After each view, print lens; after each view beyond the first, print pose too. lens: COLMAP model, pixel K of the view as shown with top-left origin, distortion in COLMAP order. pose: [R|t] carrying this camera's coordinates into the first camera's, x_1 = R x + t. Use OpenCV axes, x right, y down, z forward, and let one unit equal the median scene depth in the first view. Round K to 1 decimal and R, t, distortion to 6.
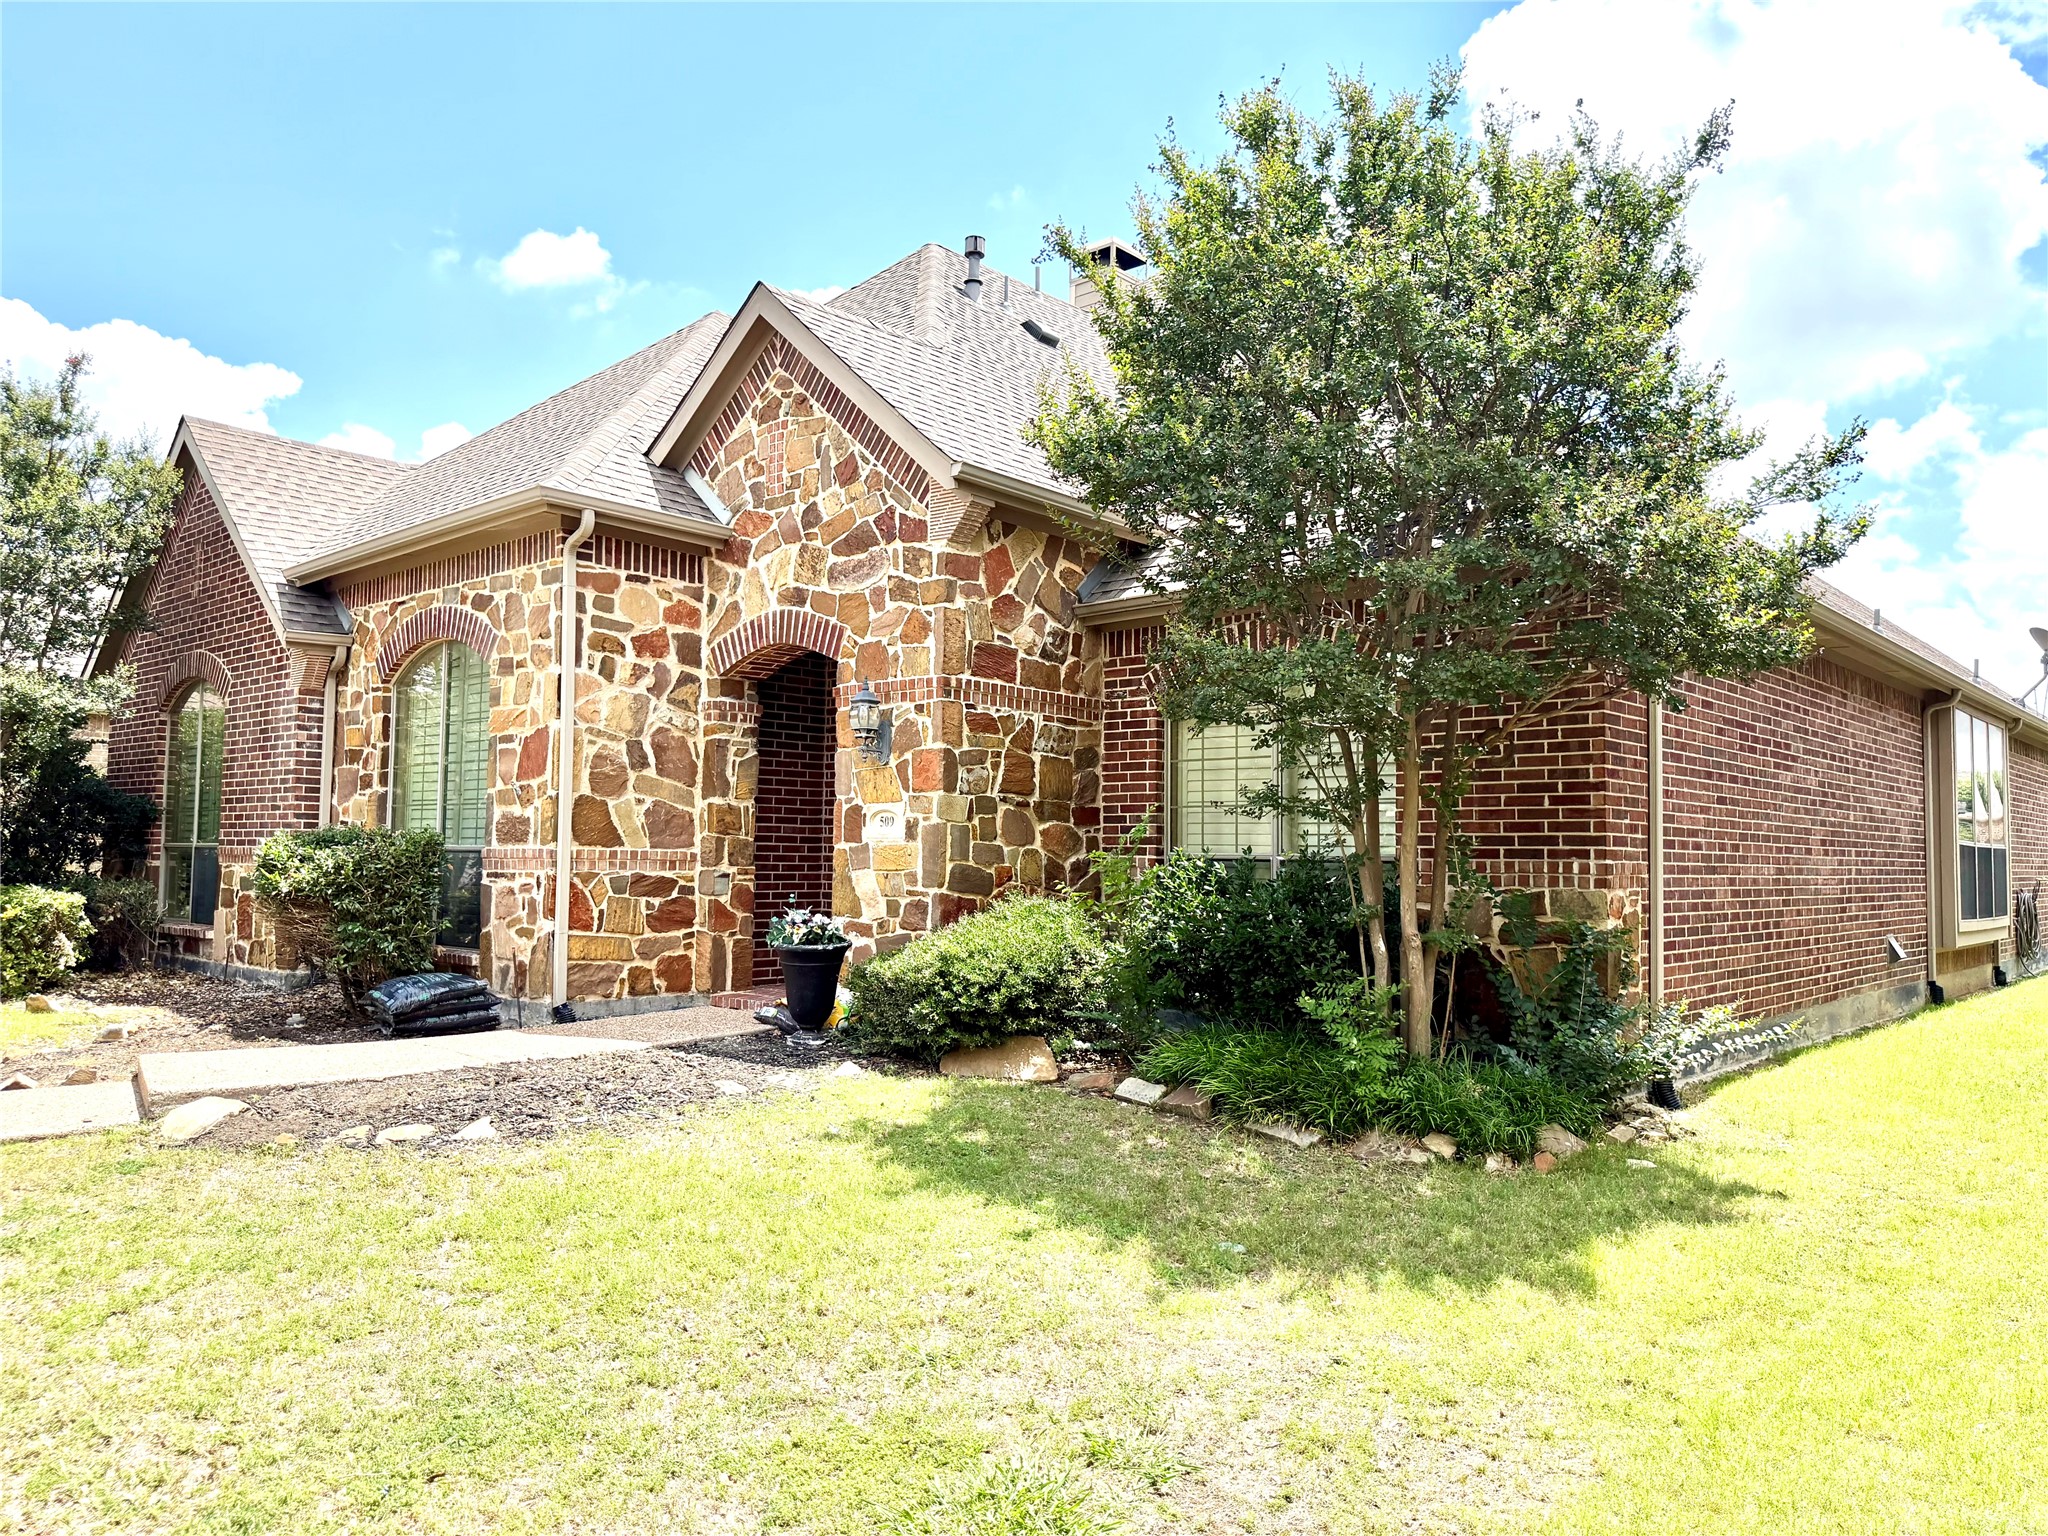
lens RADIAL K [[1434.2, 0, 1026.2], [0, 1434.2, 776.1], [0, 0, 1]] dist [0.119204, -0.210569]
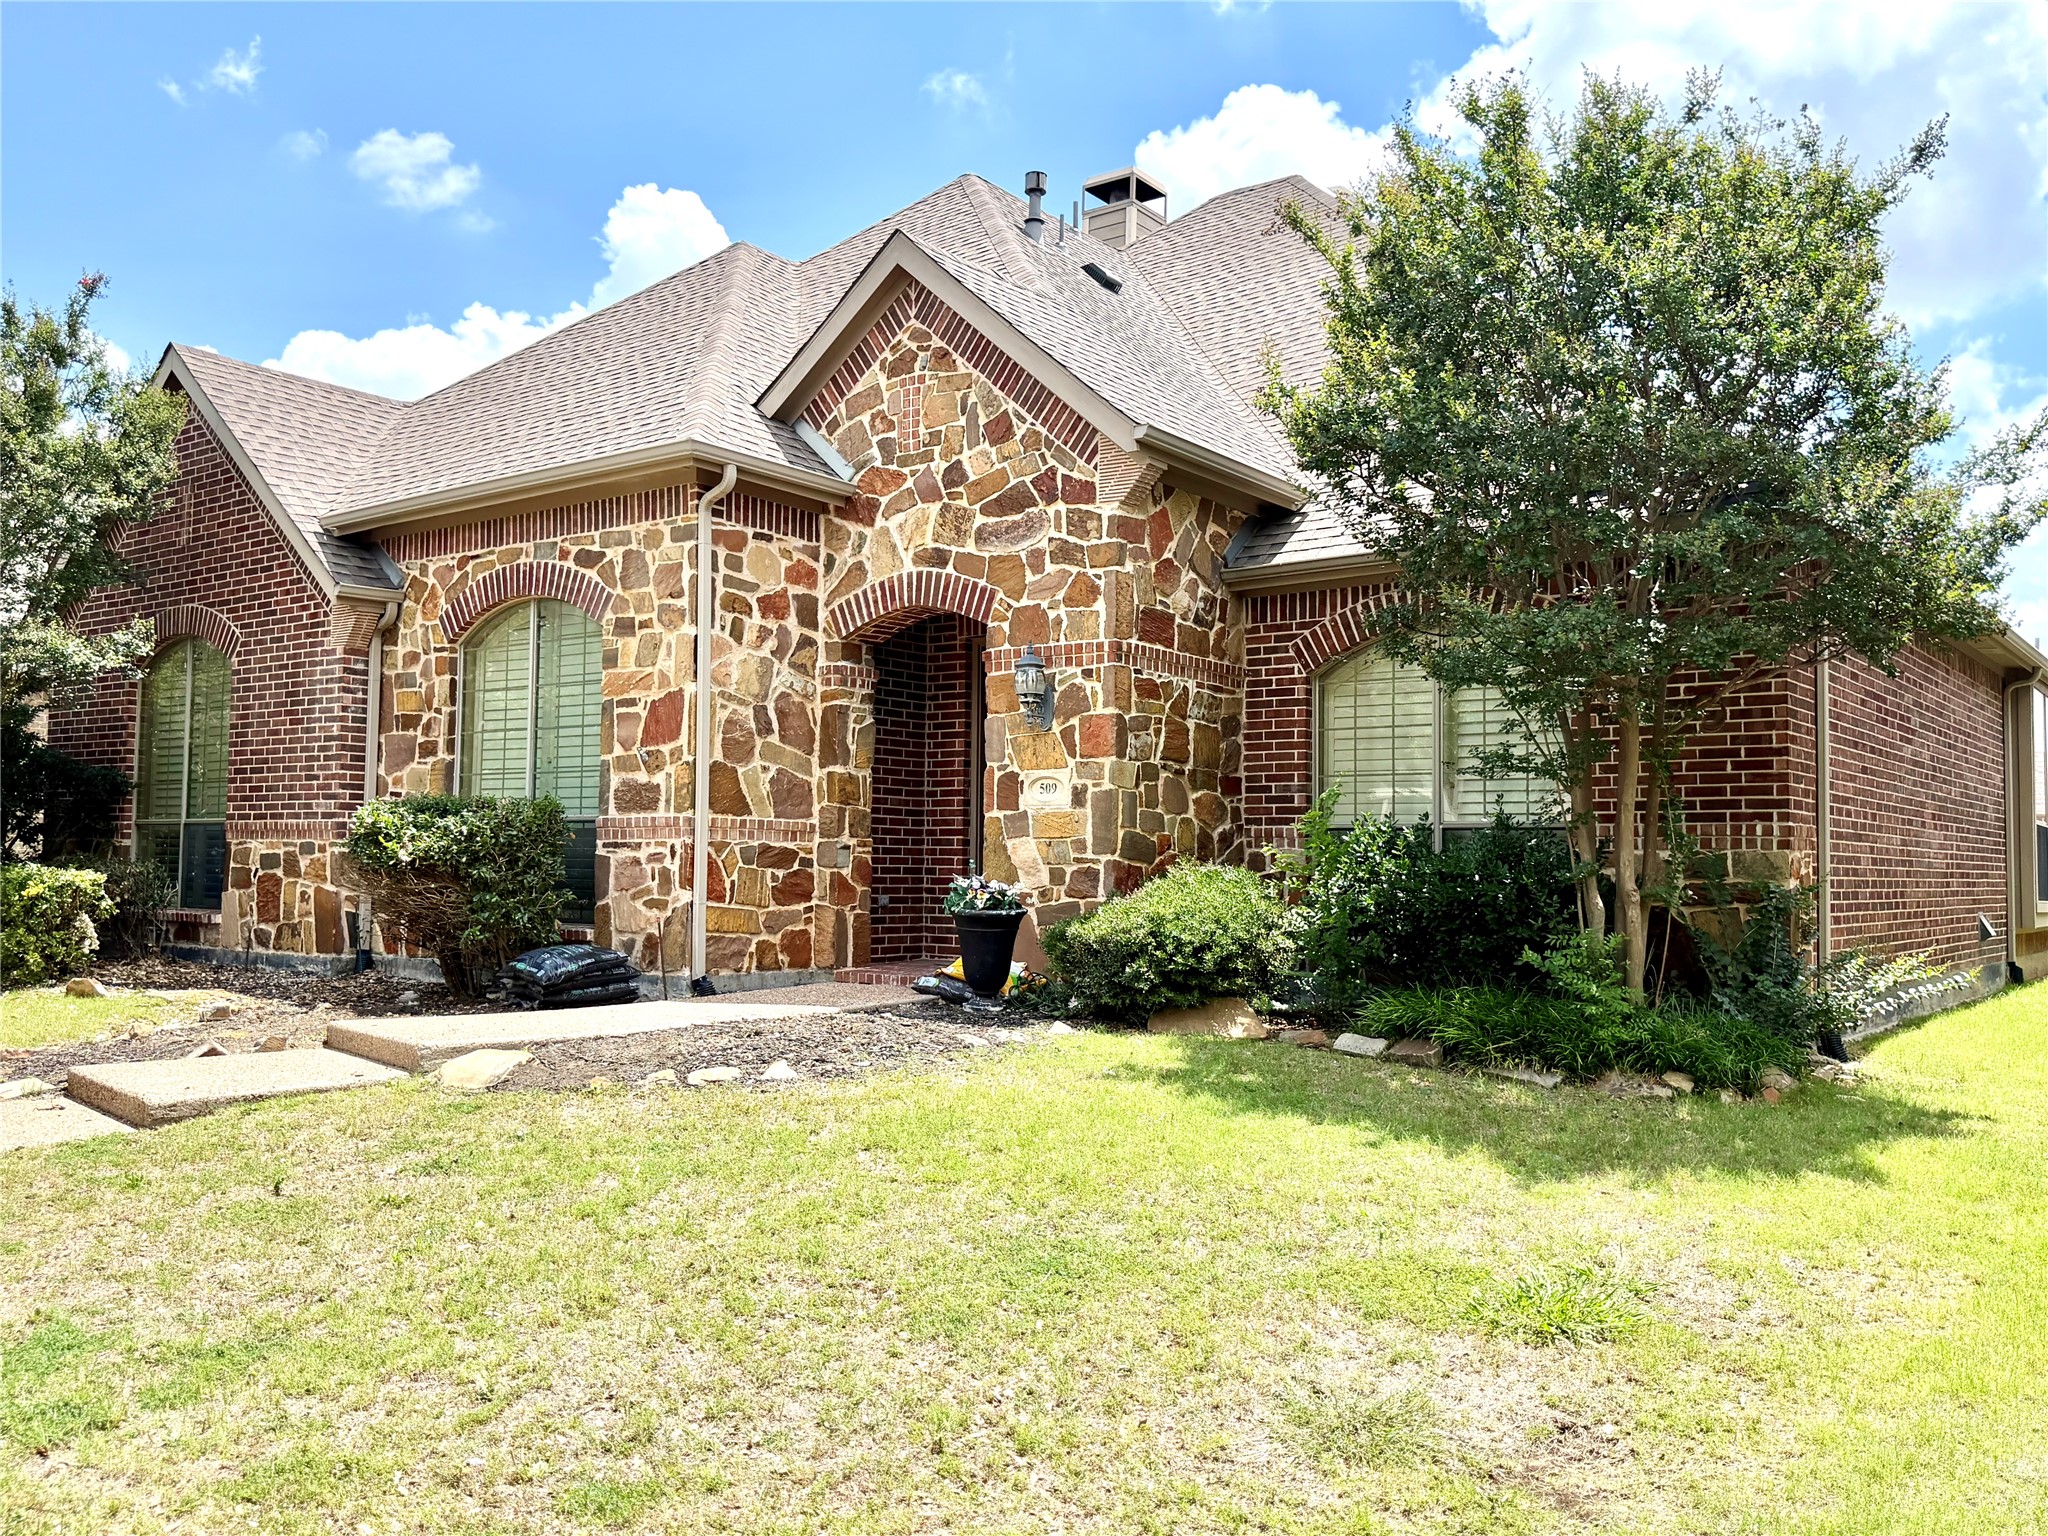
lens RADIAL K [[1683.8, 0, 1027.0], [0, 1683.8, 778.8], [0, 0, 1]] dist [0.123824, -0.223578]
pose [[0.996404, 0.004162, 0.084626, -0.195551], [-0.004708, 0.999969, 0.006264, 0.016759], [-0.084597, -0.006640, 0.996393, -0.137335]]
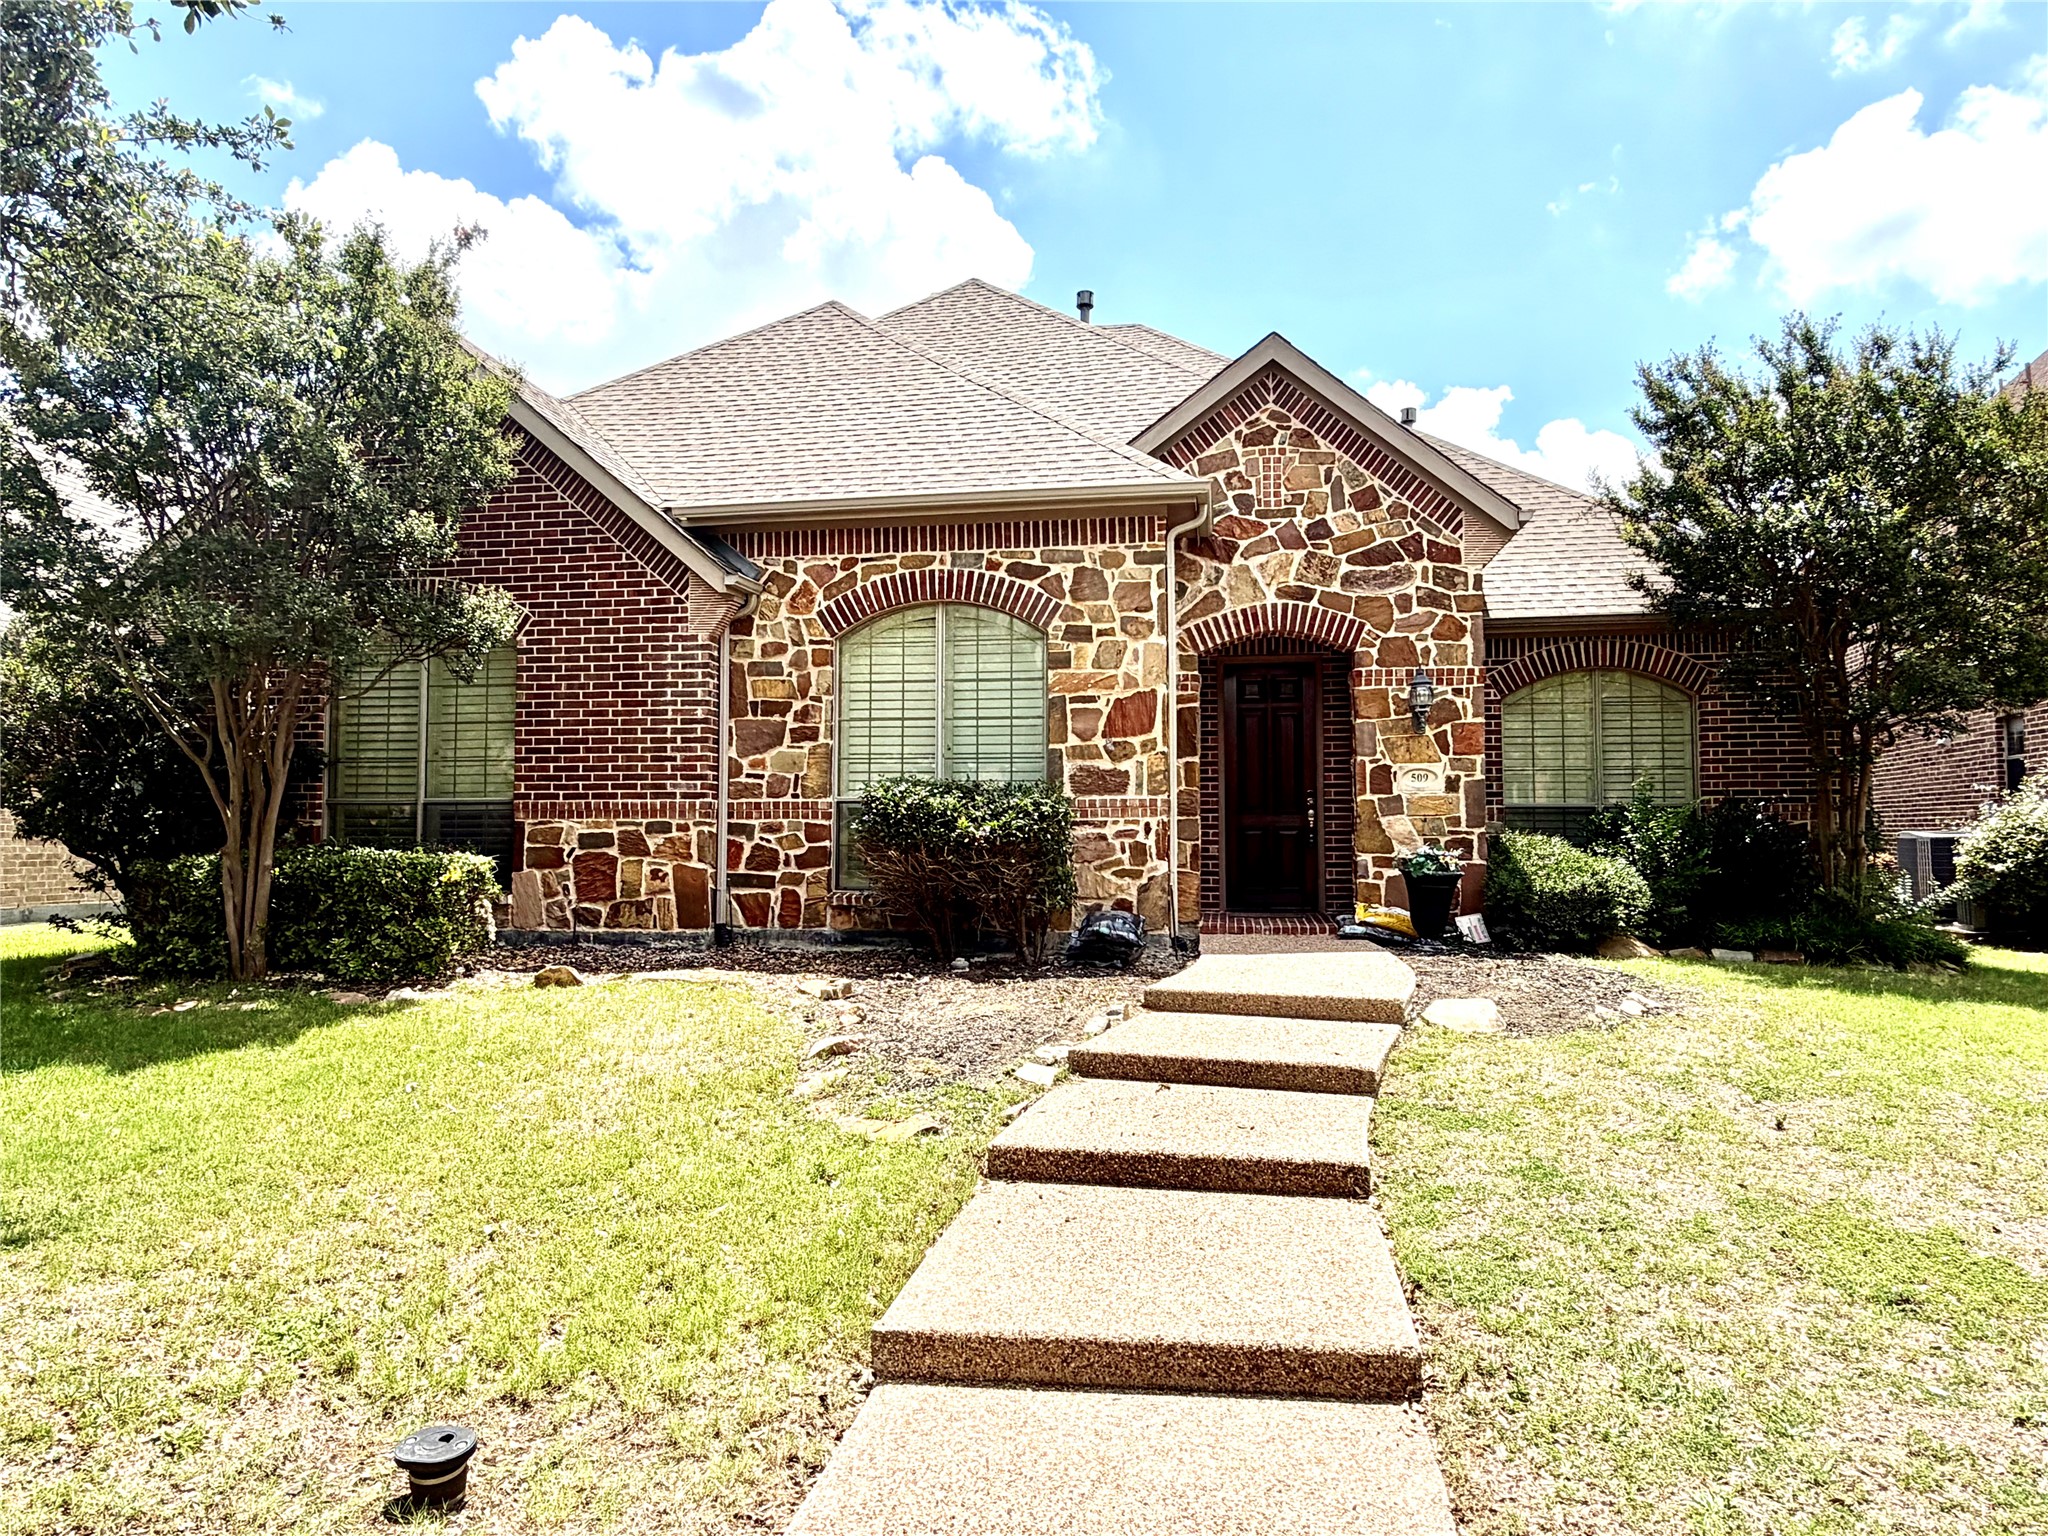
lens RADIAL K [[1283.0, 0, 1024.0], [0, 1283.0, 768.0], [0, 0, 1]] dist [-0.002025, -0.000338]
pose [[0.840733, 0.016956, 0.541184, -0.948413], [-0.020518, 0.999789, 0.000549, 0.027580], [-0.541061, -0.011565, 0.840904, 0.212683]]
